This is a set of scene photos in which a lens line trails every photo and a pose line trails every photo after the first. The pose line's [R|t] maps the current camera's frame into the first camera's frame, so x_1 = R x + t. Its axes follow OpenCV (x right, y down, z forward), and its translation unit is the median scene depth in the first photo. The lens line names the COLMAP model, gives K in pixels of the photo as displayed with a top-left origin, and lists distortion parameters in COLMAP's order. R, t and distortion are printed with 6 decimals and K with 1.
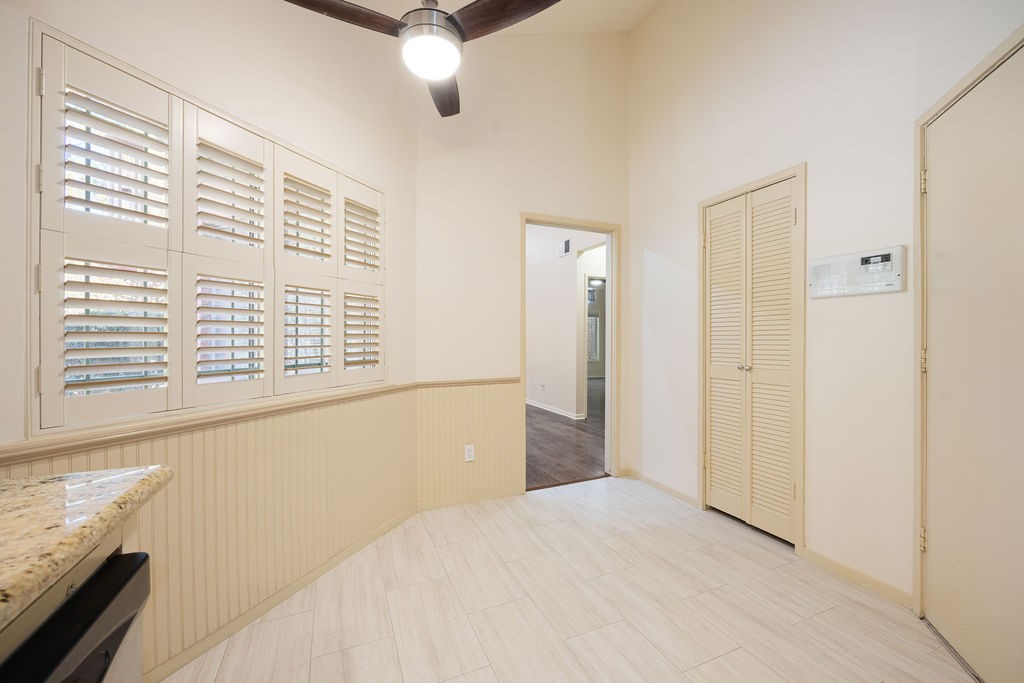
lens RADIAL K [[413.0, 0, 516.7], [0, 413.0, 340.1], [0, 0, 1]] dist [-0.002293, 0.000044]
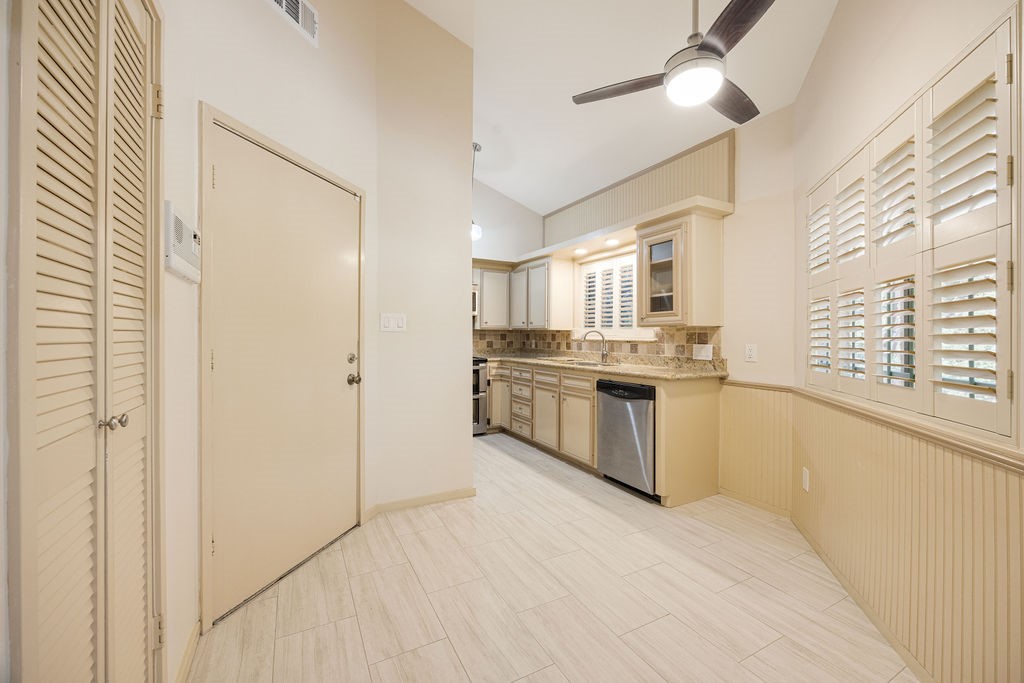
lens RADIAL K [[413.0, 0, 510.1], [0, 413.0, 340.1], [0, 0, 1]] dist [-0.002293, 0.000044]
pose [[-0.997102, -0.003421, -0.076005, 0.293882], [-0.003587, 0.999991, 0.002060, -0.006902], [0.075997, 0.002327, -0.997105, 1.664601]]
